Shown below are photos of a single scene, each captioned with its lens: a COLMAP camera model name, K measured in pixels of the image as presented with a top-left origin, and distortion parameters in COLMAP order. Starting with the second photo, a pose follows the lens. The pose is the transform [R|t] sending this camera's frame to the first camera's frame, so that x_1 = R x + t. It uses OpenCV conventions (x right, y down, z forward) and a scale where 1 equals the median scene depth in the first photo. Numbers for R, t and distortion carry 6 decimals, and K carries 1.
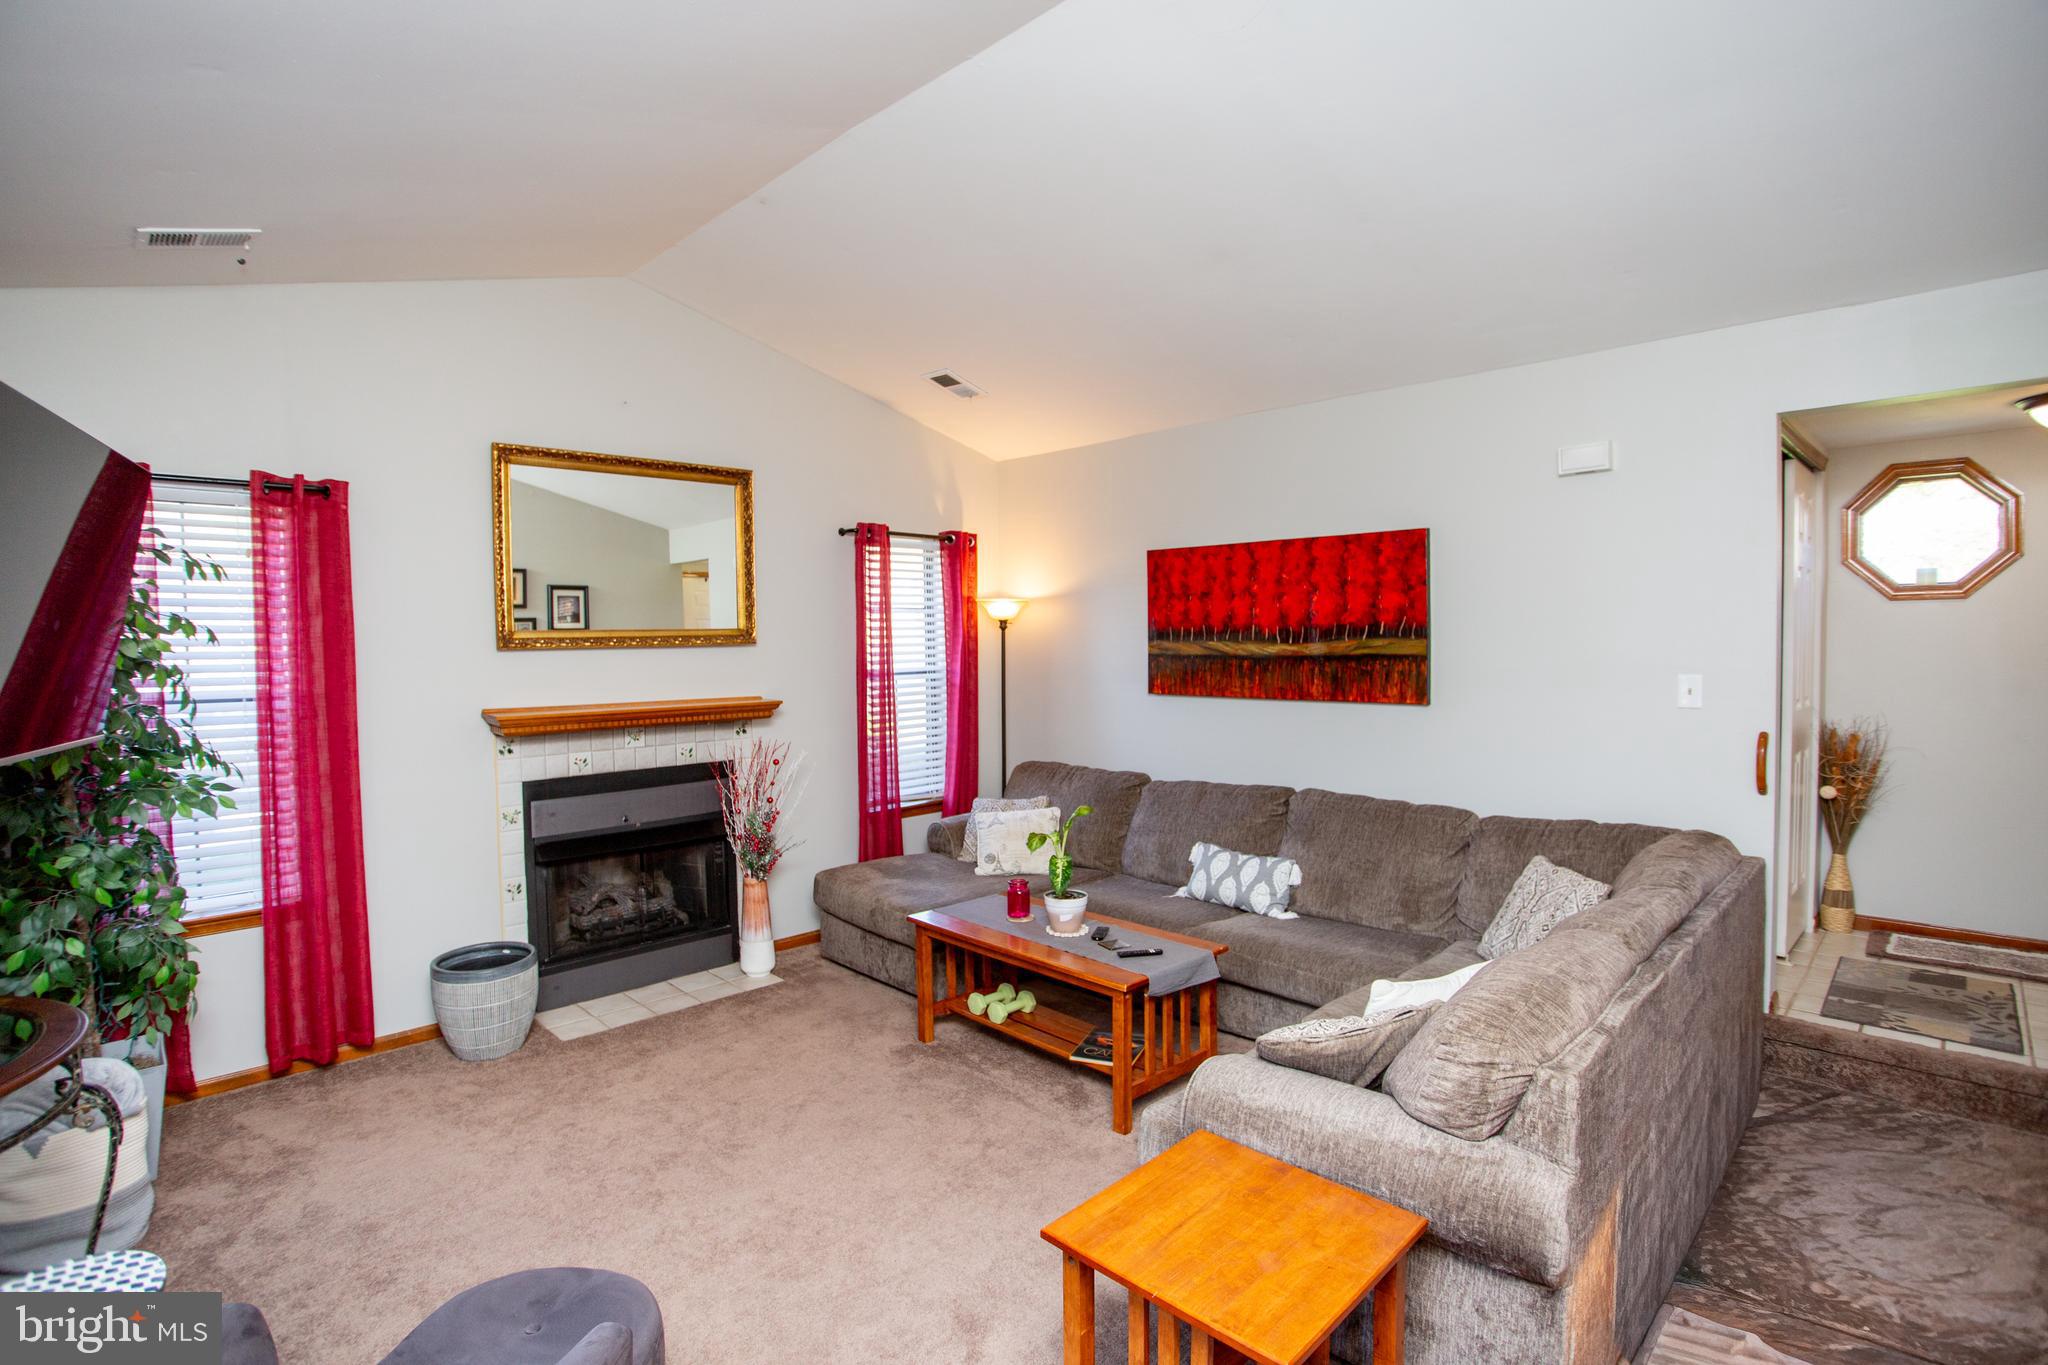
lens RADIAL K [[990.5, 0, 1019.1], [0, 990.5, 676.9], [0, 0, 1]] dist [-0.075103, 0.029236]
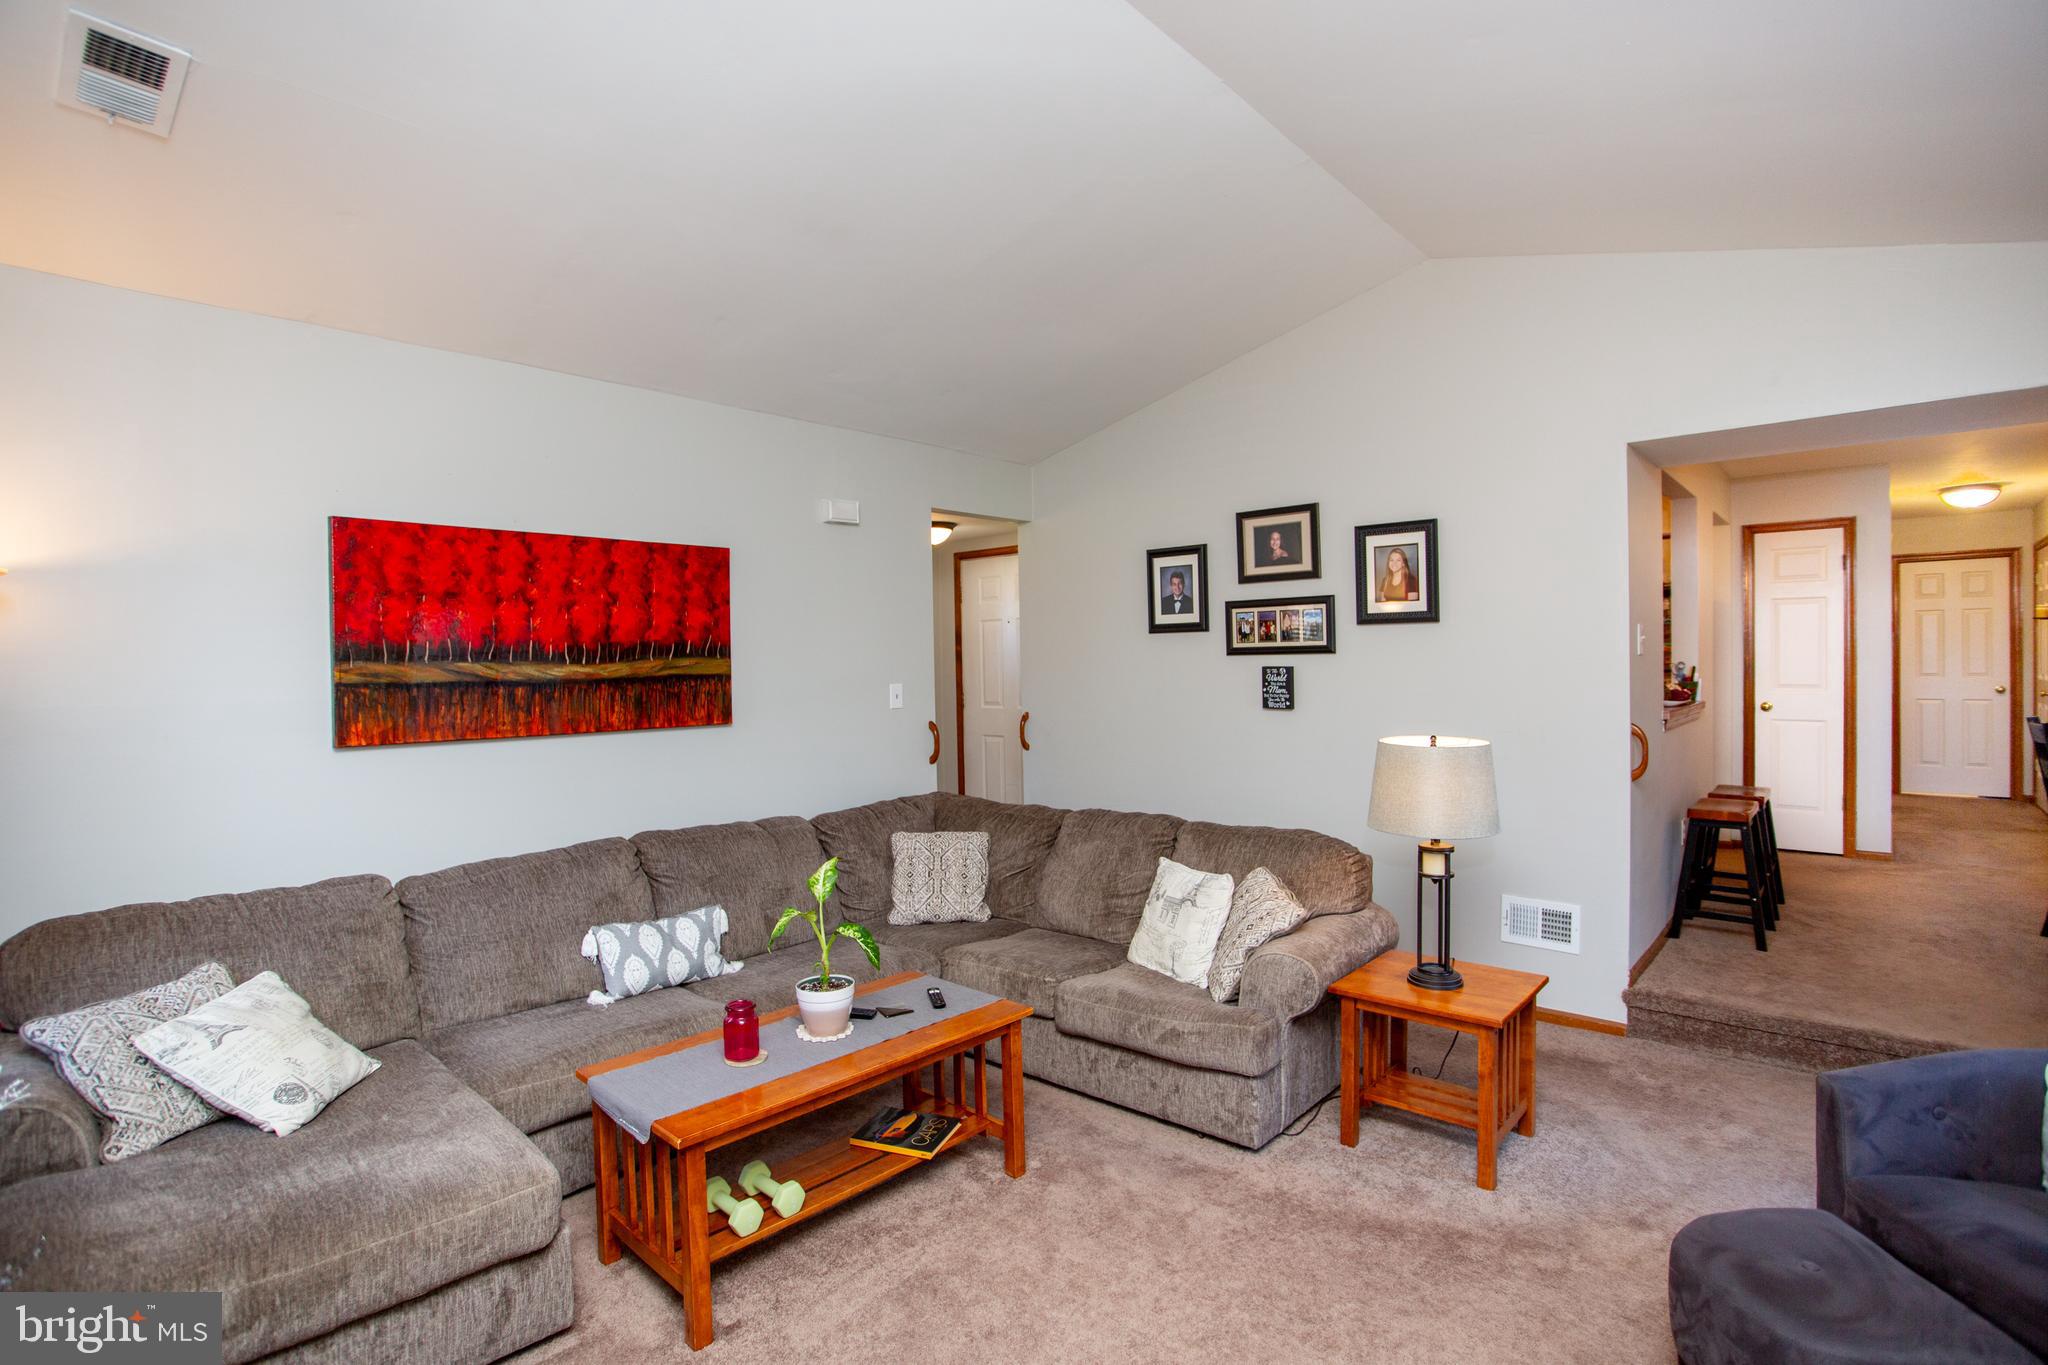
lens RADIAL K [[990.5, 0, 1018.7], [0, 990.5, 674.0], [0, 0, 1]] dist [-0.075103, 0.029236]
pose [[-0.048864, 0.002536, 0.998802, -0.580752], [0.057957, 0.998319, 0.000300, -0.005580], [-0.997123, 0.057902, -0.048929, 0.720742]]
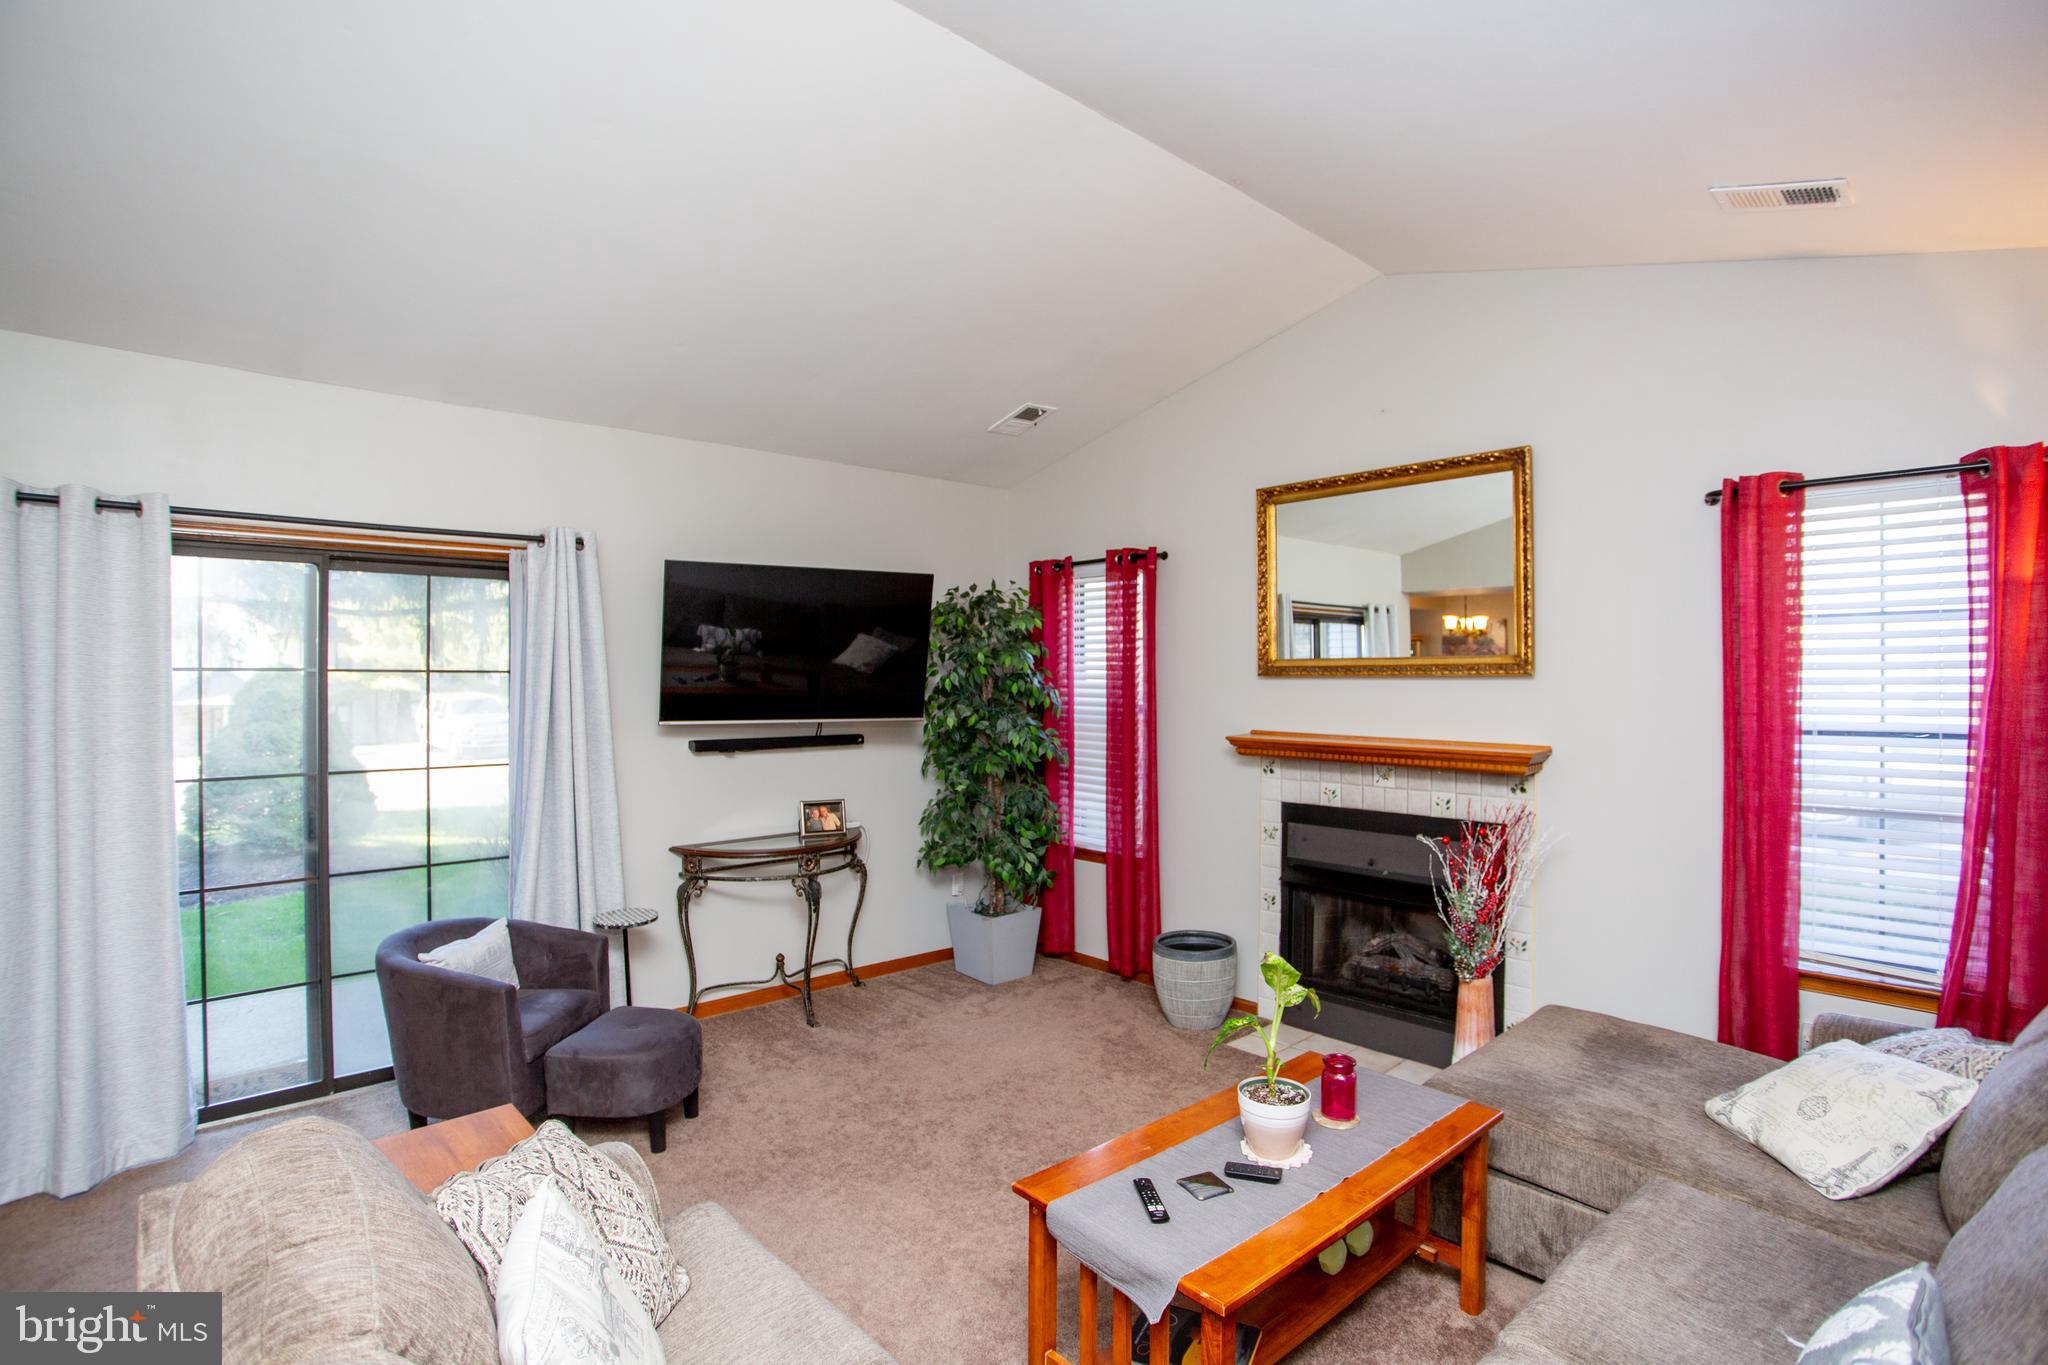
lens RADIAL K [[990.5, 0, 1012.1], [0, 990.5, 677.8], [0, 0, 1]] dist [-0.075103, 0.029236]
pose [[-0.063824, 0.013151, -0.997875, 0.538516], [-0.036573, 0.999211, 0.015508, -0.031125], [0.997291, 0.037485, -0.063292, 0.713885]]
